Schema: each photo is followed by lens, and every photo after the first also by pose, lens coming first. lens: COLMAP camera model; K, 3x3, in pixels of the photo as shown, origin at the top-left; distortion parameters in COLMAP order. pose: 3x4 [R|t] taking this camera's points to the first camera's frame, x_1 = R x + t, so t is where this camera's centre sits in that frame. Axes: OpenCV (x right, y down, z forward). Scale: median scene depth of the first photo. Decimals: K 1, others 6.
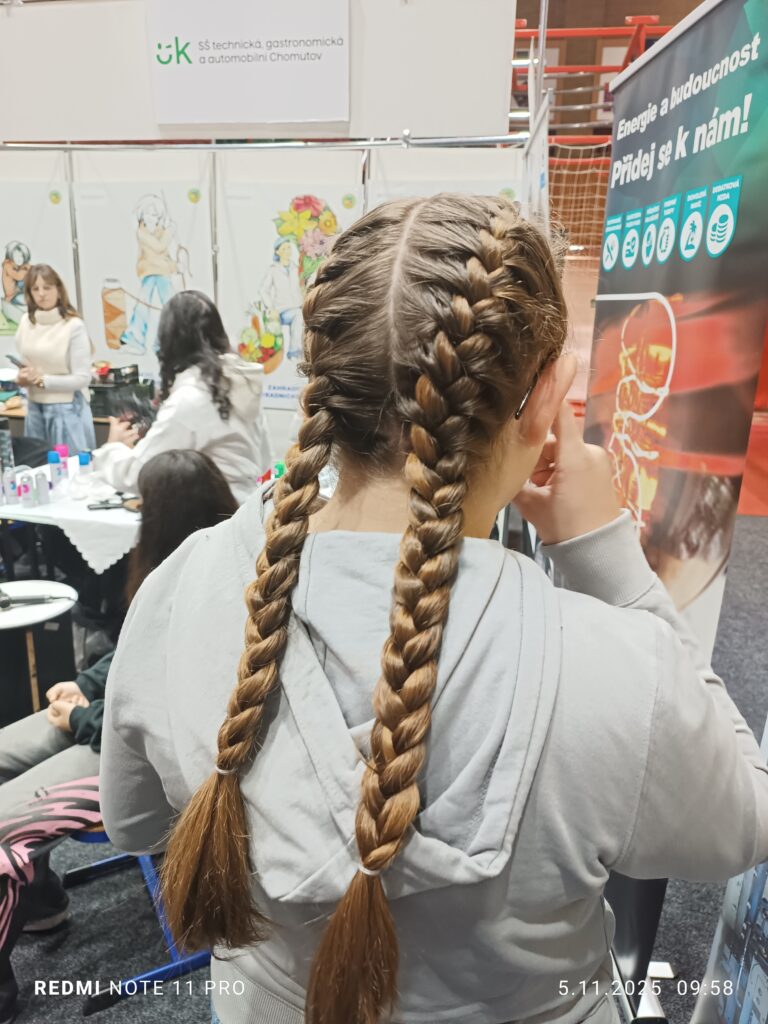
lens RADIAL K [[736.9, 0, 362.6], [0, 736.9, 513.1], [0, 0, 1]] dist [-0.004223, 0.001289]
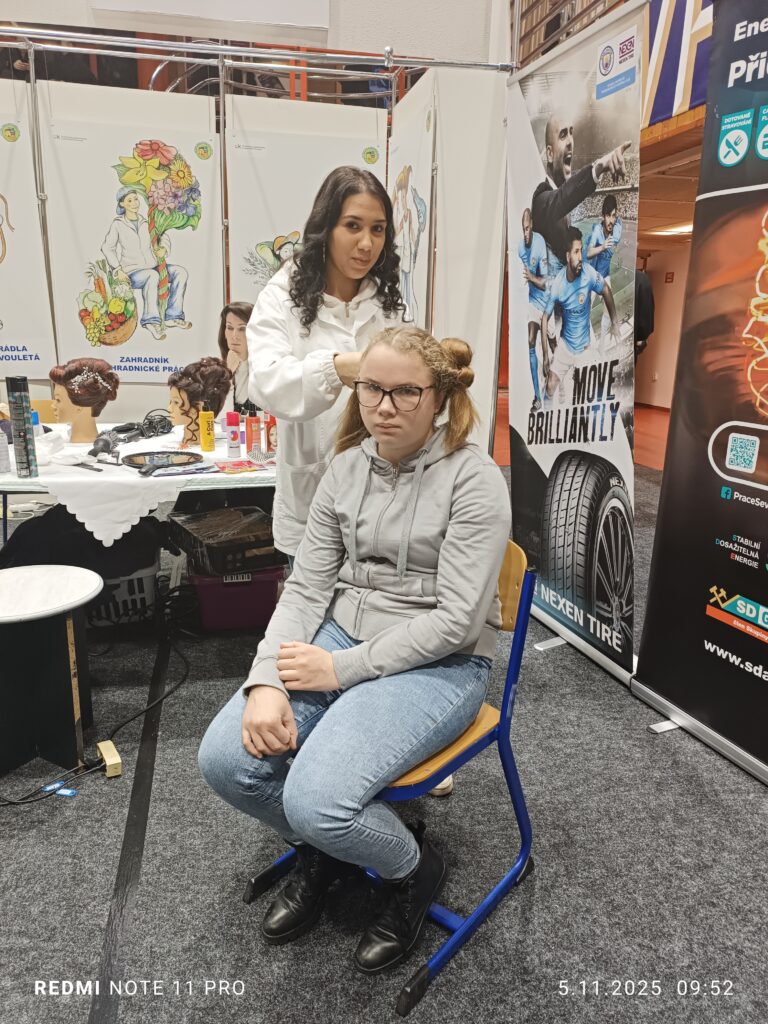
lens RADIAL K [[738.9, 0, 384.0], [0, 738.9, 512.0], [0, 0, 1]] dist [0.023784, 0.000507]
pose [[0.924165, -0.101963, 0.368133, -0.193837], [0.104224, 0.994458, 0.013793, 0.033757], [-0.367500, 0.025621, 0.929671, 0.065824]]
